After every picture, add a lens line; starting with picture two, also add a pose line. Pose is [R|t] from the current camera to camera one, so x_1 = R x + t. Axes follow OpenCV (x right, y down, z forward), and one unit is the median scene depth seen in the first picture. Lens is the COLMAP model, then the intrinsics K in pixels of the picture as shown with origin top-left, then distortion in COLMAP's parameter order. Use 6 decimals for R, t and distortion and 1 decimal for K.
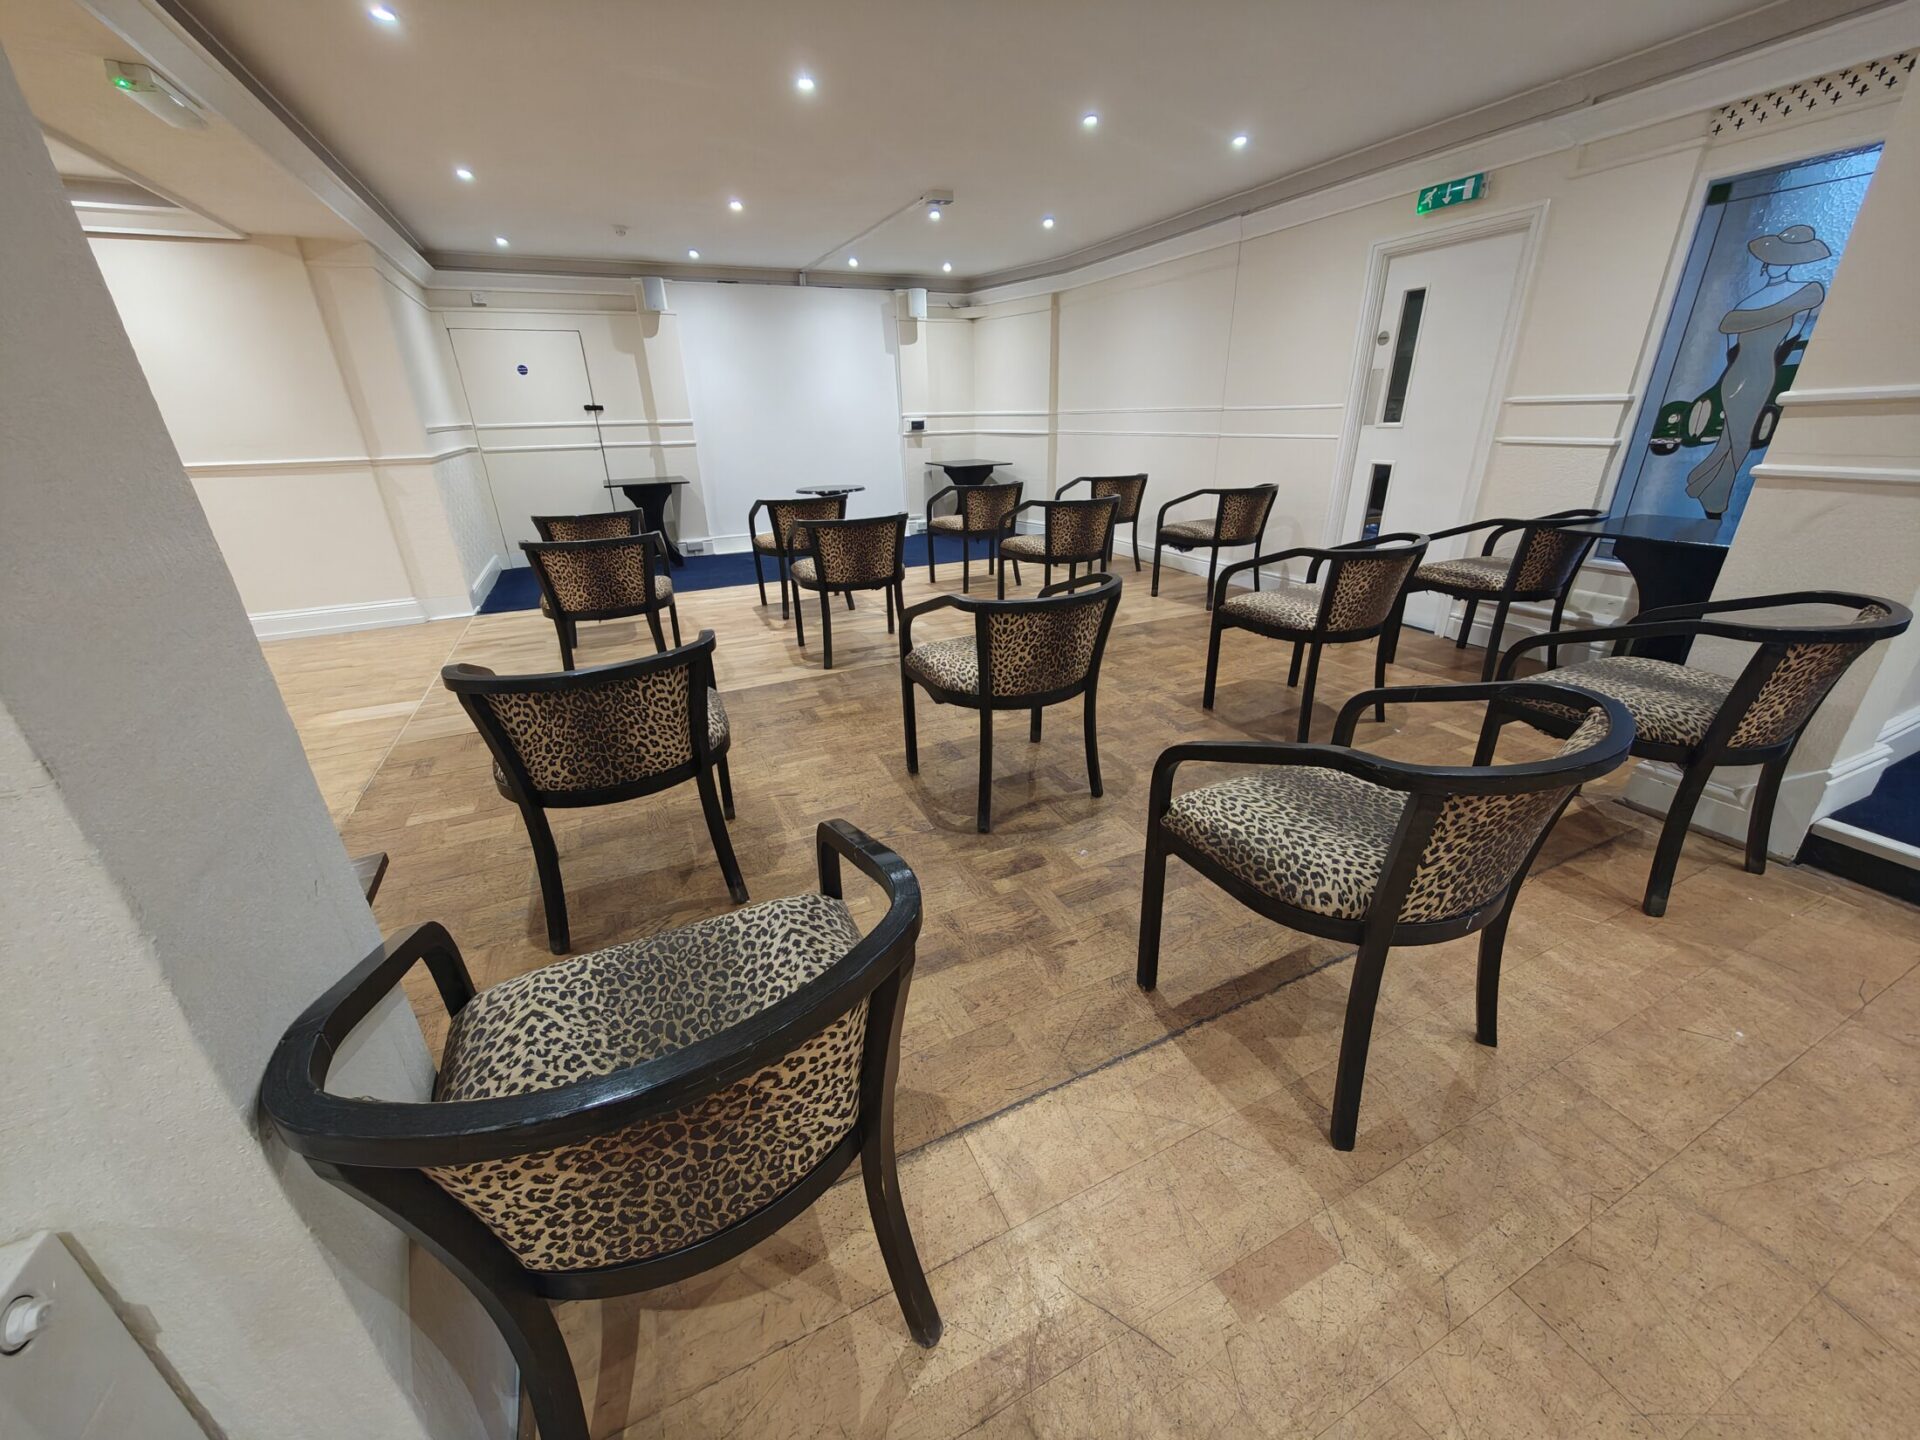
lens RADIAL K [[728.7, 0, 963.3], [0, 728.7, 721.0], [0, 0, 1]] dist [-0.000199, -0.000061]
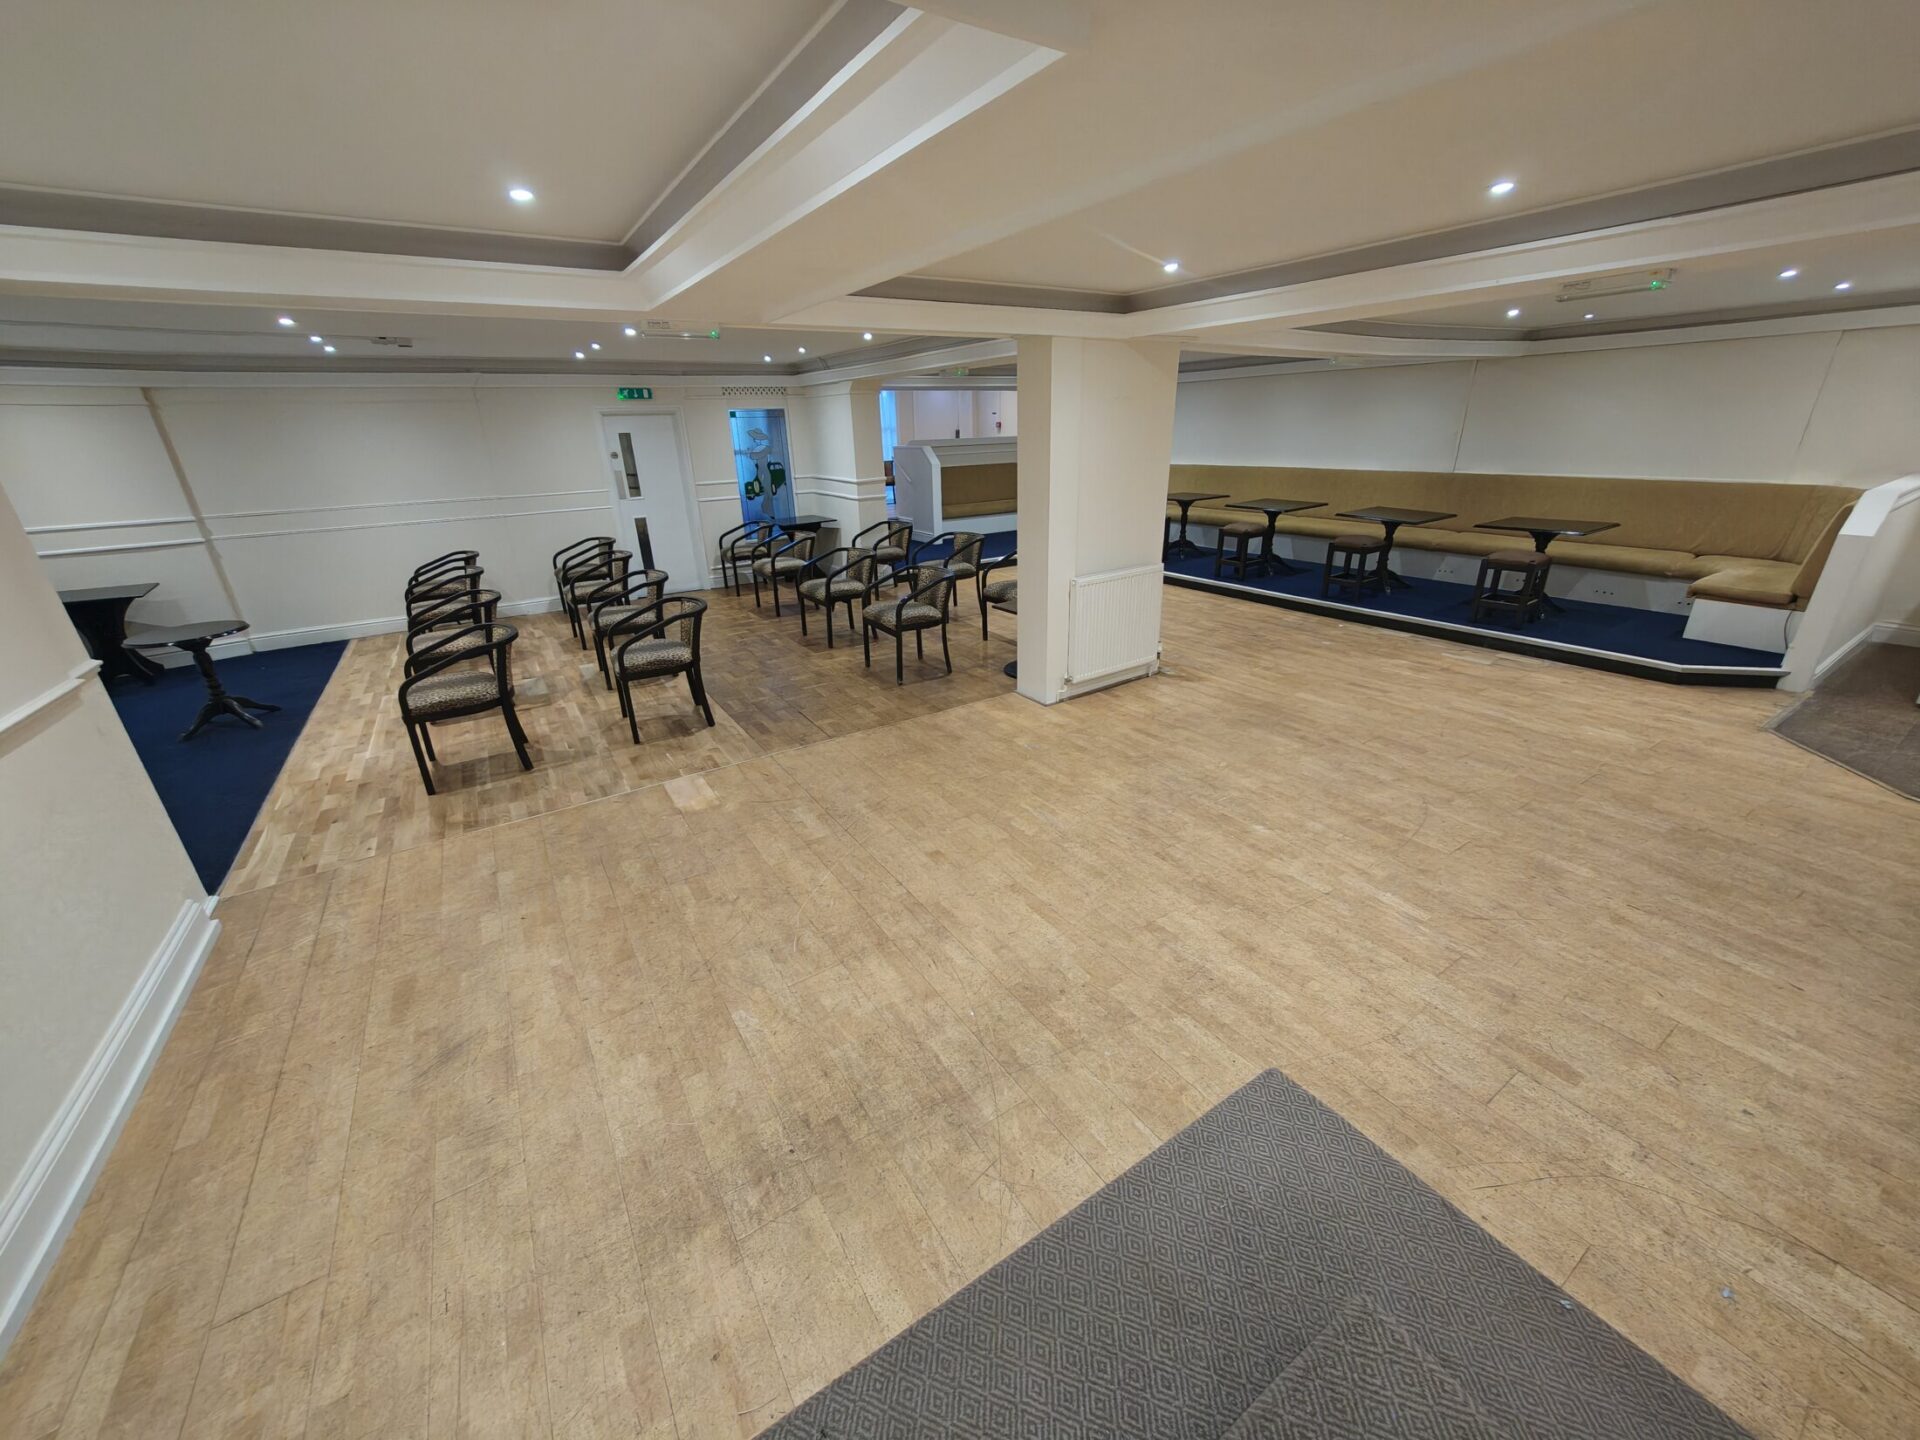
lens RADIAL K [[728.7, 0, 960.6], [0, 728.7, 718.8], [0, 0, 1]] dist [-0.000199, -0.000061]
pose [[-0.135613, -0.348719, 0.927364, -1.697422], [0.413392, 0.830725, 0.372832, -0.318398], [-0.900398, 0.433925, 0.031500, 0.466848]]
